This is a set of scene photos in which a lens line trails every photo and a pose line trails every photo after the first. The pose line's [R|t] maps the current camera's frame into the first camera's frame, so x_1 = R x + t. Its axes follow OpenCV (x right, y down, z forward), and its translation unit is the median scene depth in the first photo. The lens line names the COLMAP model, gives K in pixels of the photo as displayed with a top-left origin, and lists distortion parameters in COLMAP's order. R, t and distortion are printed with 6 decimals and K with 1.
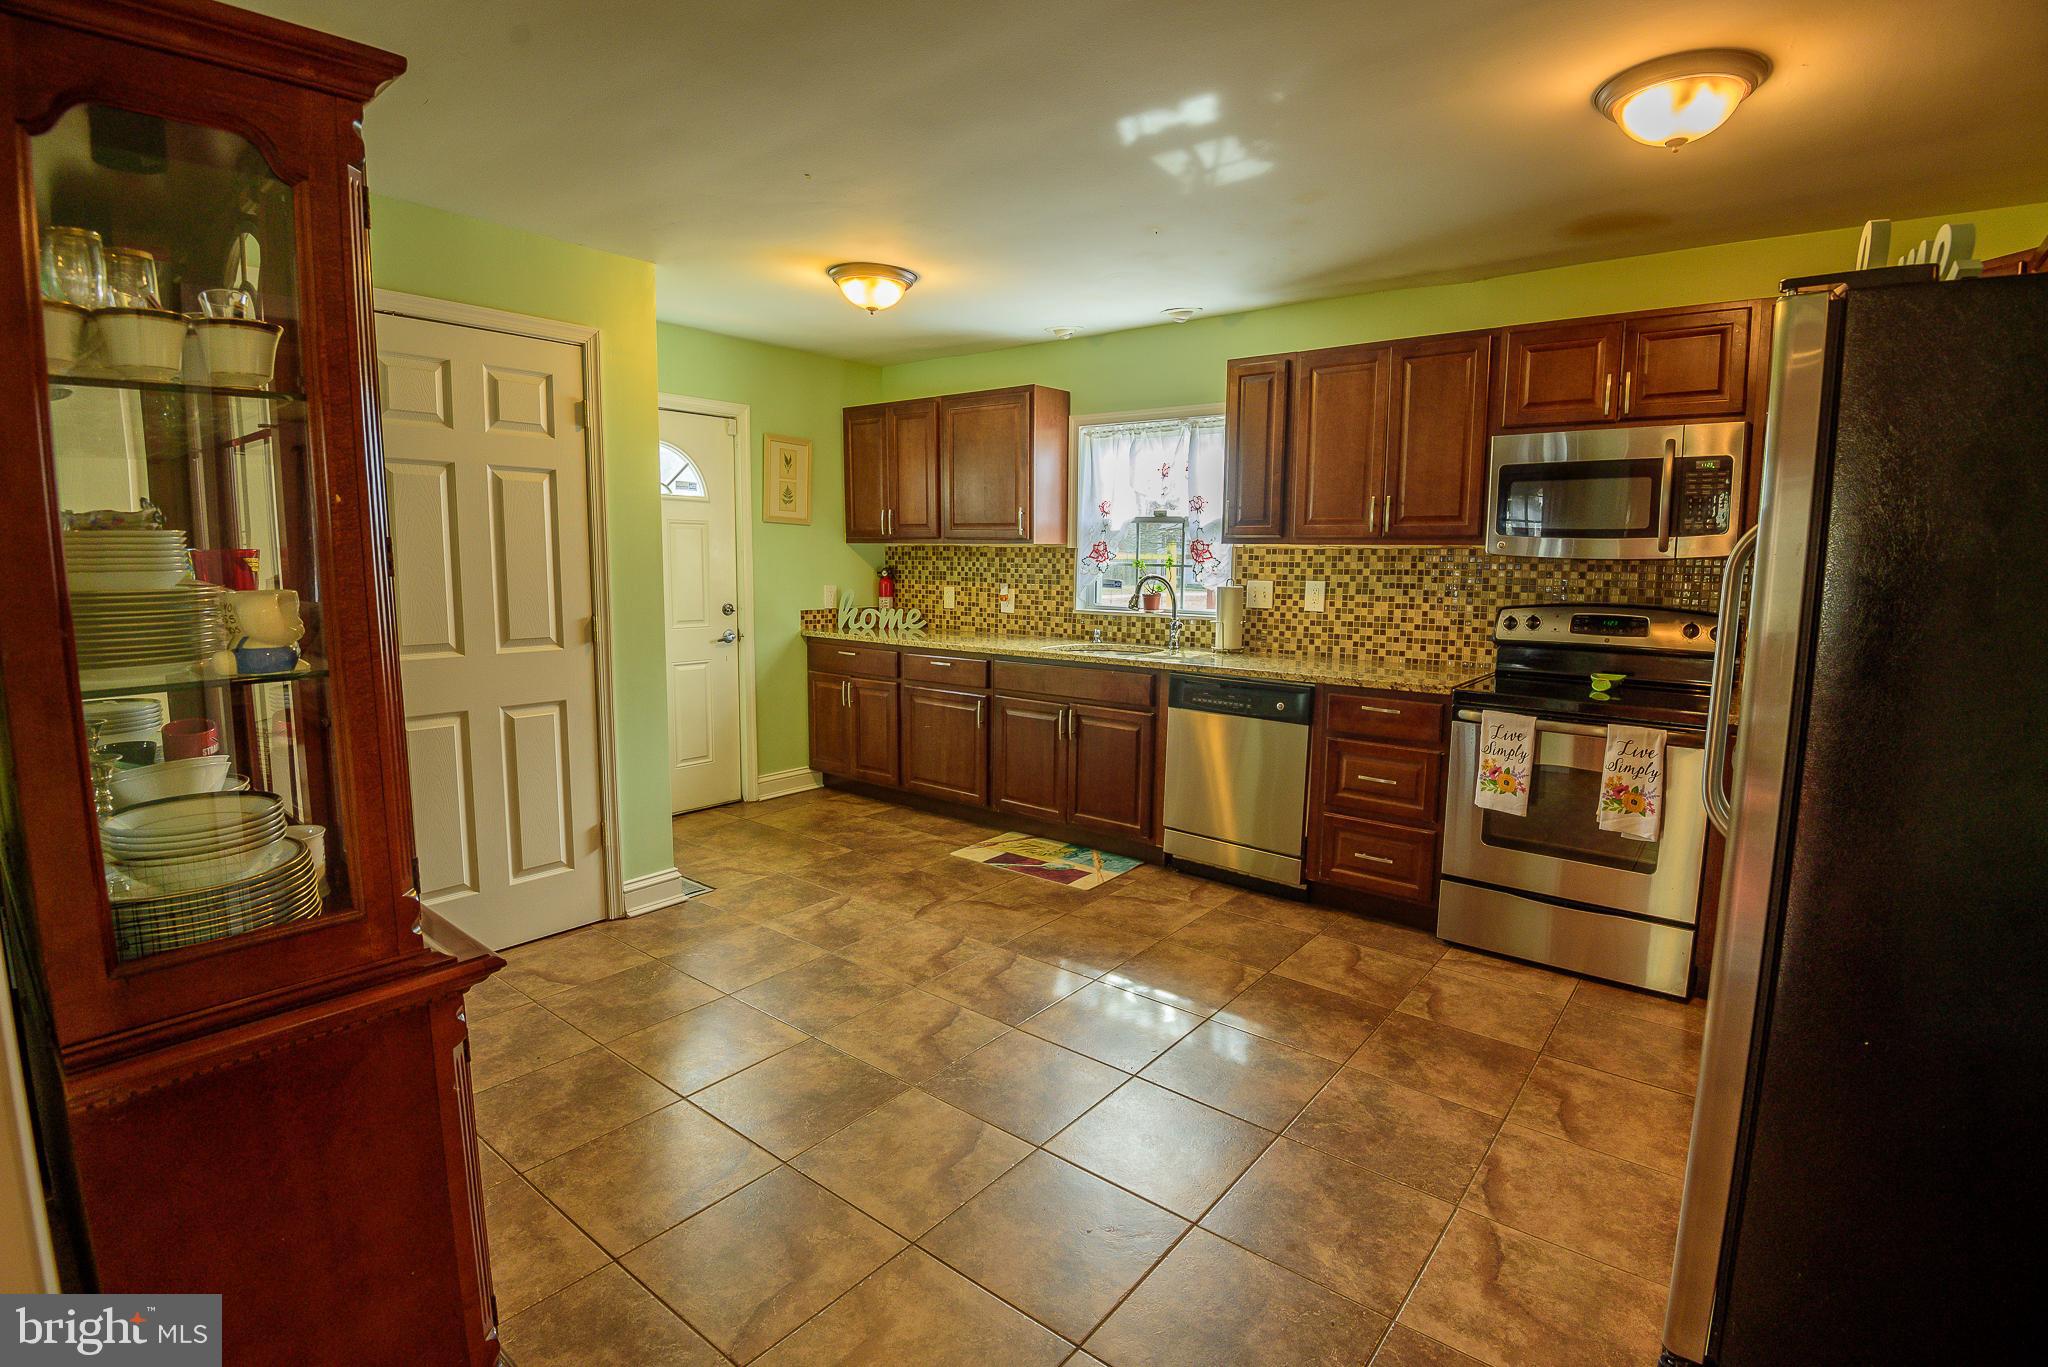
lens RADIAL K [[958.7, 0, 1013.9], [0, 958.7, 673.0], [0, 0, 1]] dist [-0.021790, -0.011214]
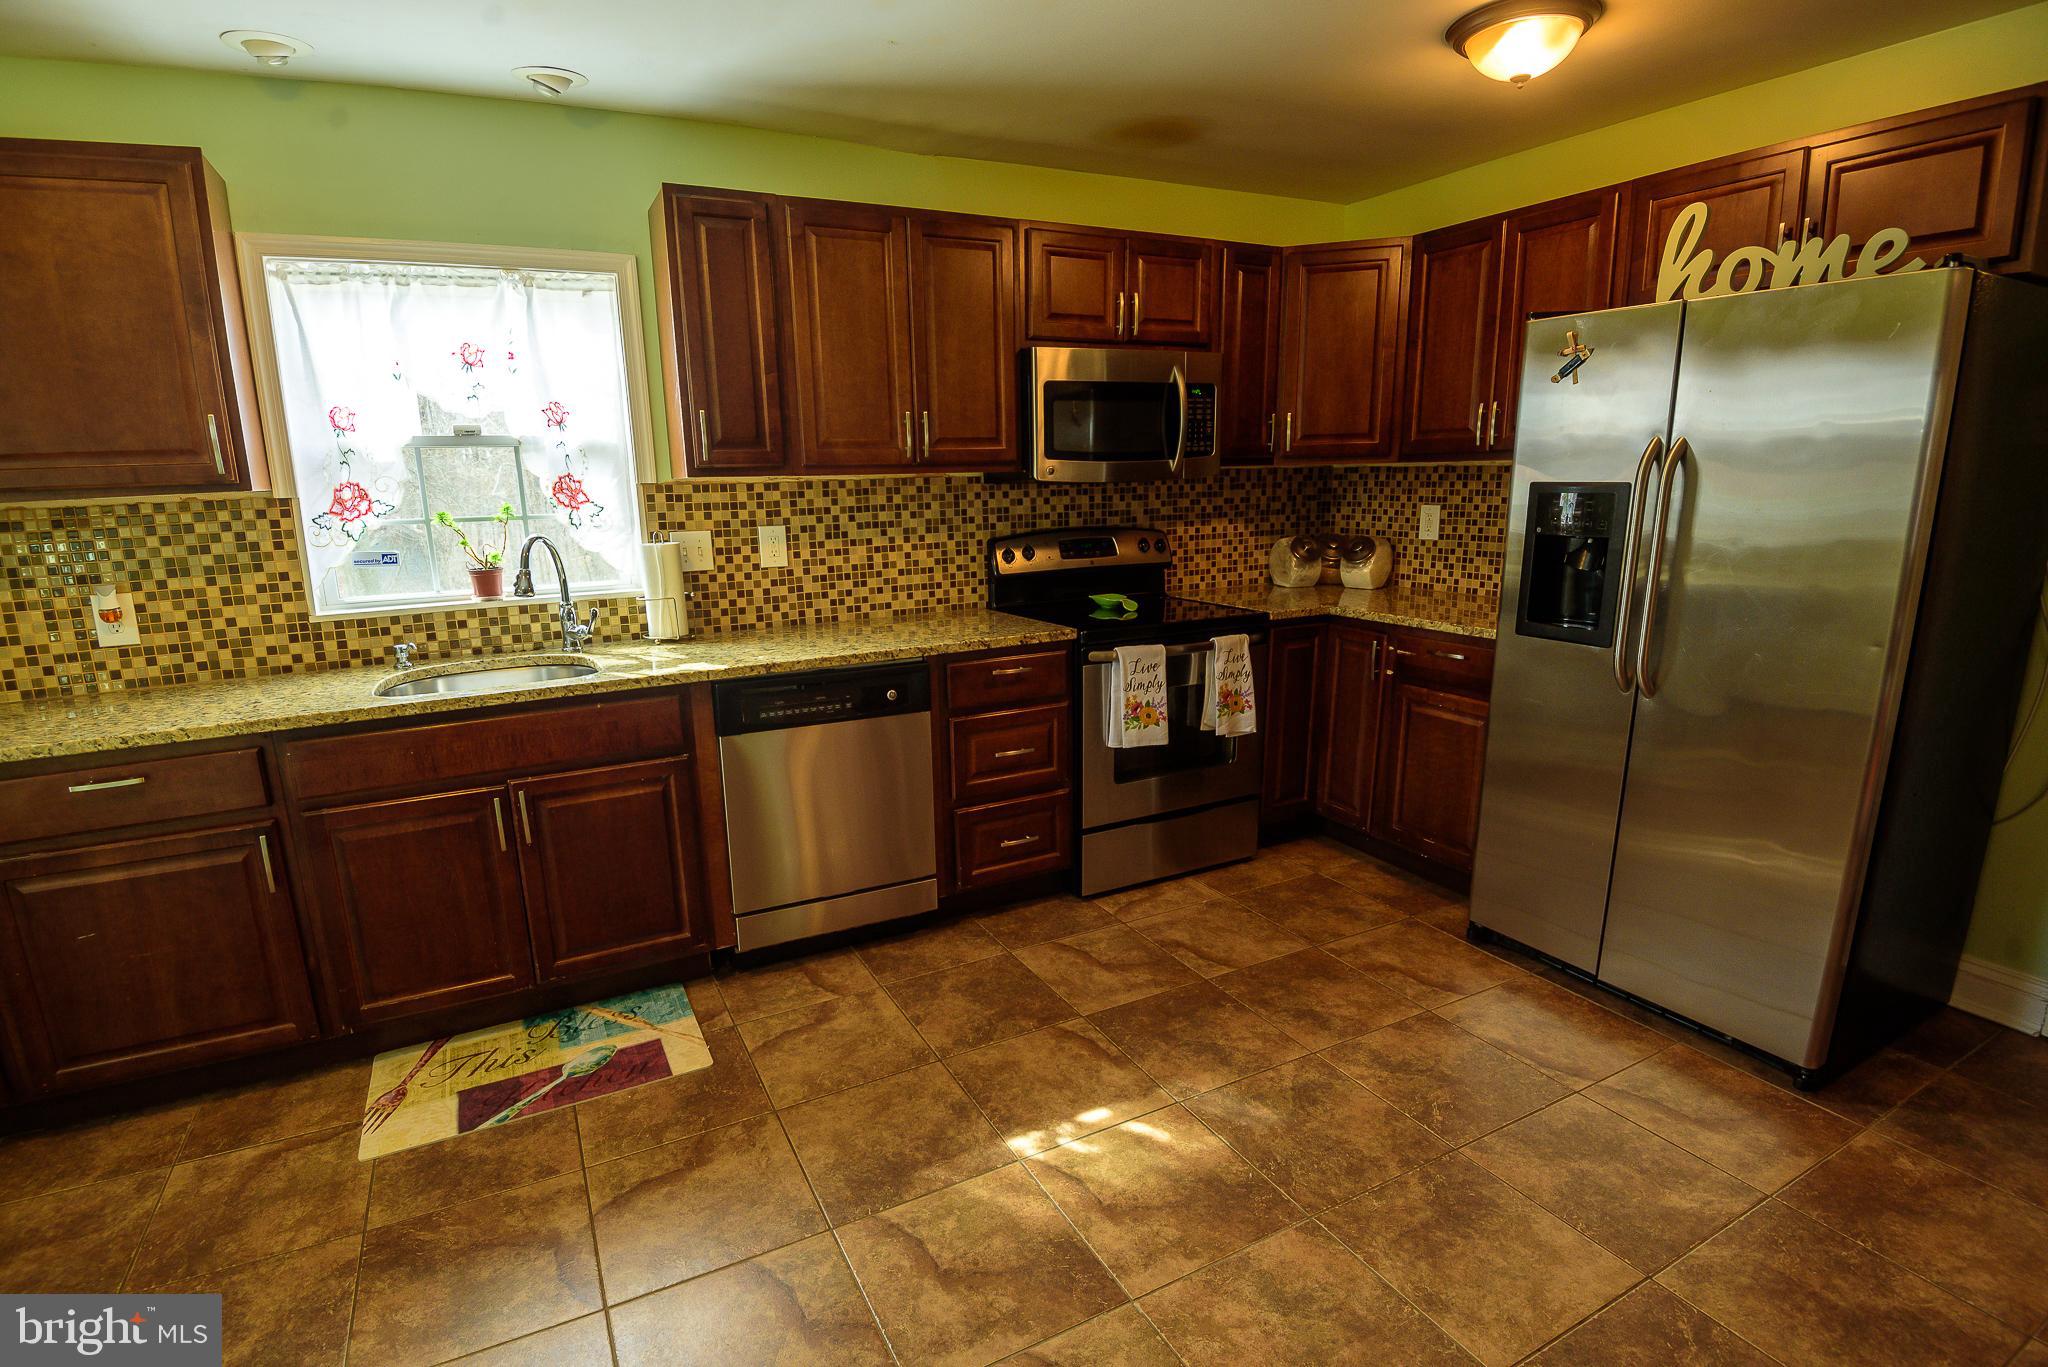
lens RADIAL K [[973.8, 0, 984.3], [0, 973.8, 707.0], [0, 0, 1]] dist [-0.001563, -0.036274]
pose [[0.408391, -0.224514, 0.884766, -0.330707], [0.142292, 0.973089, 0.181247, -0.075307], [-0.901648, 0.051875, 0.429348, 0.548693]]
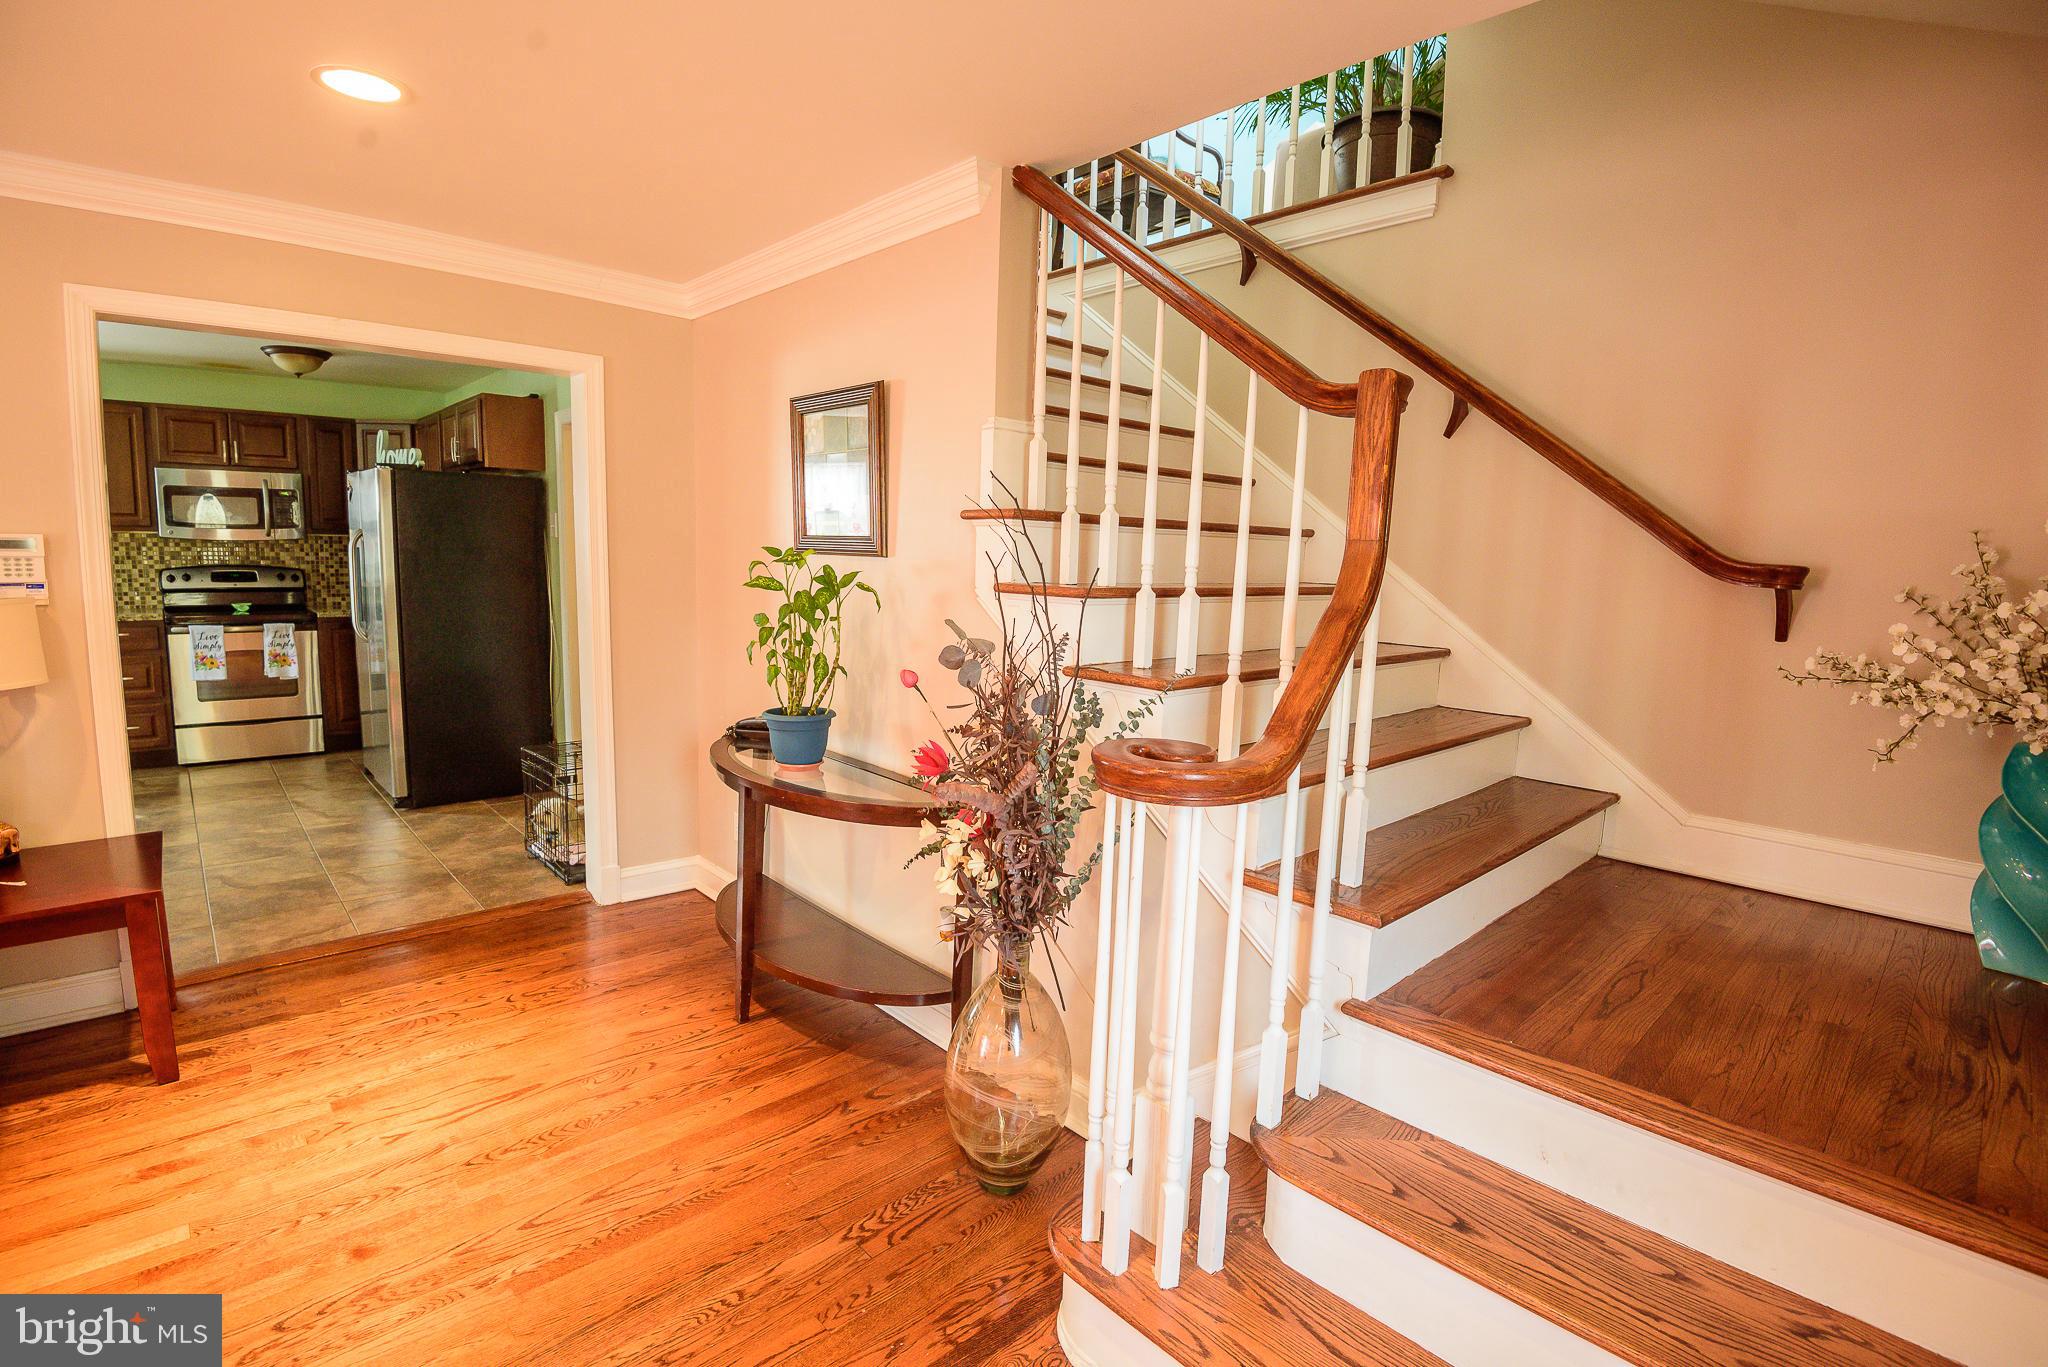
lens RADIAL K [[958.7, 0, 1013.9], [0, 958.7, 673.0], [0, 0, 1]] dist [-0.021790, -0.011214]
pose [[0.141929, -0.129900, 0.981316, -0.784747], [0.097026, 0.988404, 0.116805, 0.055269], [-0.985110, 0.078635, 0.152887, -0.600471]]
